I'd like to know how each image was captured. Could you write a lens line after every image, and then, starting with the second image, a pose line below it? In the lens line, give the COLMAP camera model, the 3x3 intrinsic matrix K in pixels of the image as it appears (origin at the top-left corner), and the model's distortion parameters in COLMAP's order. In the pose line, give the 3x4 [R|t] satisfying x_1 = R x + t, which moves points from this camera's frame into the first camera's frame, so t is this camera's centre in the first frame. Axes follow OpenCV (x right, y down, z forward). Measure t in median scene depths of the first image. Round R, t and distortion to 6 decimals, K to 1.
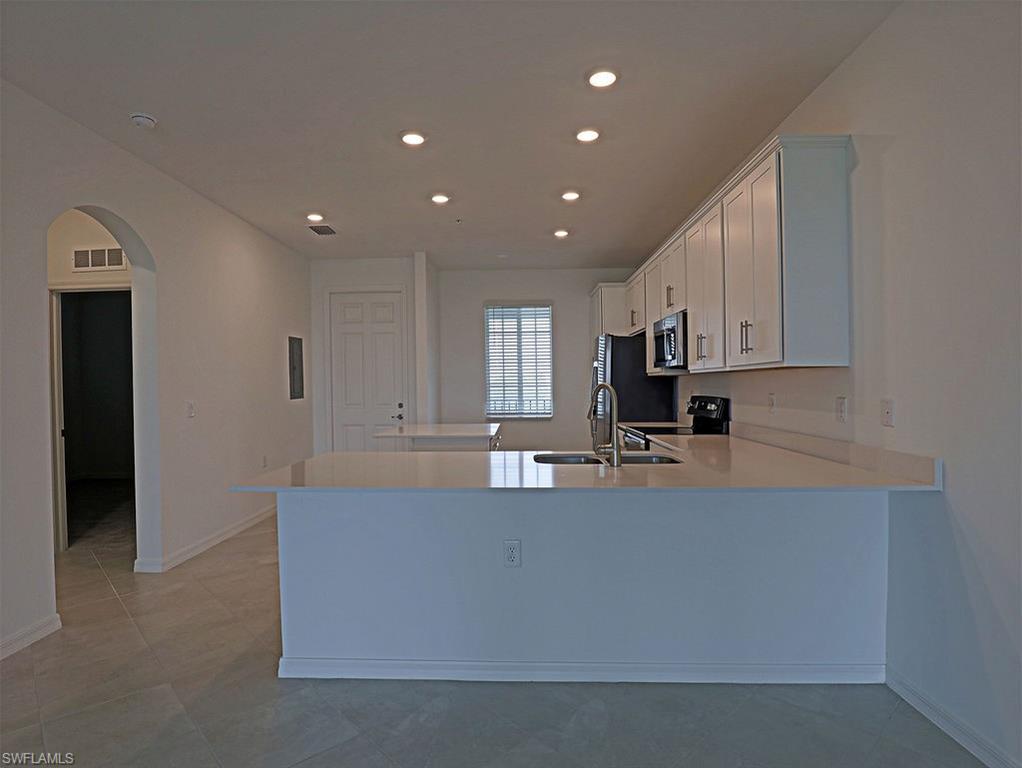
lens RADIAL K [[545.3, 0, 511.0], [0, 545.3, 384.0], [0, 0, 1]] dist [-0.037999, -0.000522]
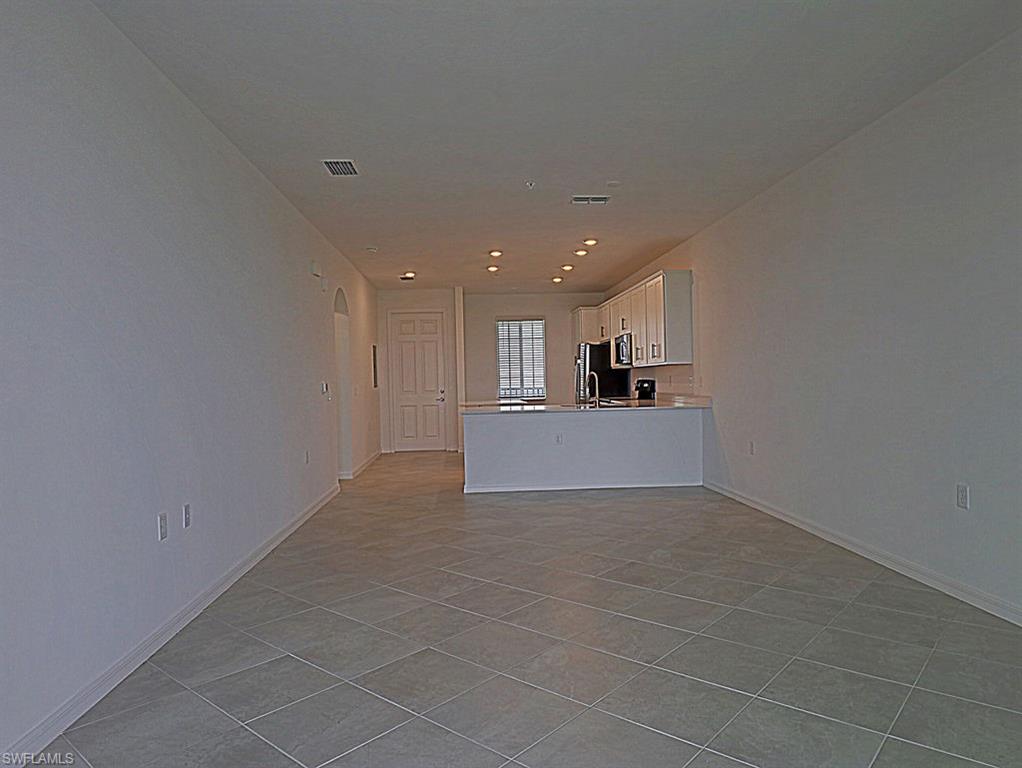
lens RADIAL K [[574.1, 0, 511.0], [0, 574.1, 384.0], [0, 0, 1]] dist [0.001203, 0.000350]
pose [[0.997837, -0.013911, 0.064244, -0.164932], [0.013383, 0.999873, 0.008637, 0.011786], [-0.064356, -0.007759, 0.997897, -0.710991]]
